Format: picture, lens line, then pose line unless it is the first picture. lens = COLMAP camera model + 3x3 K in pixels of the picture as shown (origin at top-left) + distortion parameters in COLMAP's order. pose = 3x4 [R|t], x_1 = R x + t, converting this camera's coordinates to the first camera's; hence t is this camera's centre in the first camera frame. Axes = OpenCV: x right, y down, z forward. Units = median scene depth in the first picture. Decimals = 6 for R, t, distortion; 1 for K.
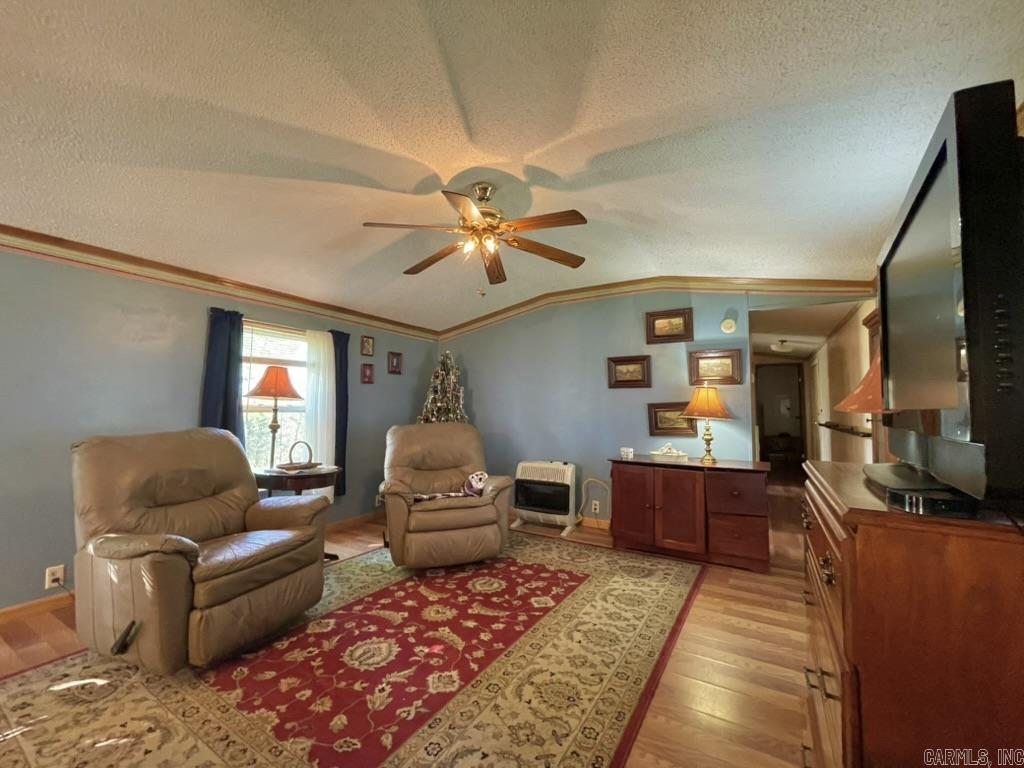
lens RADIAL K [[418.1, 0, 511.0], [0, 418.1, 384.4], [0, 0, 1]] dist [-0.000279, 0.000096]
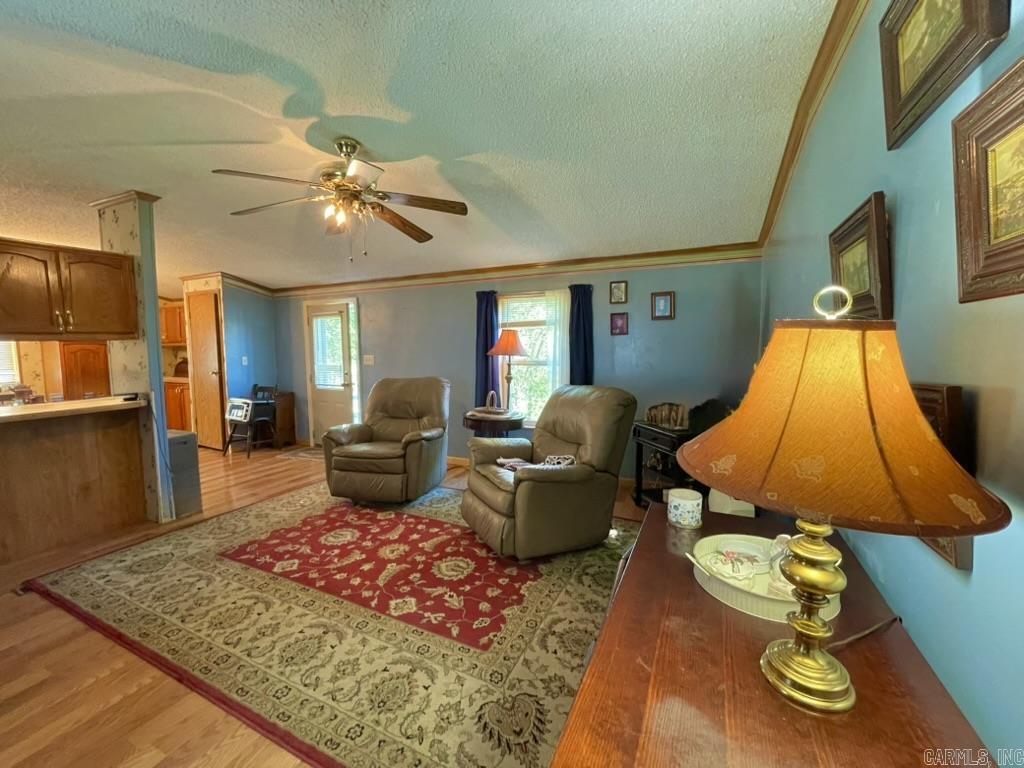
lens RADIAL K [[418.1, 0, 510.6], [0, 418.1, 384.7], [0, 0, 1]] dist [-0.000279, 0.000096]
pose [[0.101487, 0.081756, -0.991472, 0.945386], [0.069583, 0.993593, 0.089054, 0.013706], [0.992400, -0.078027, 0.095148, 1.227523]]
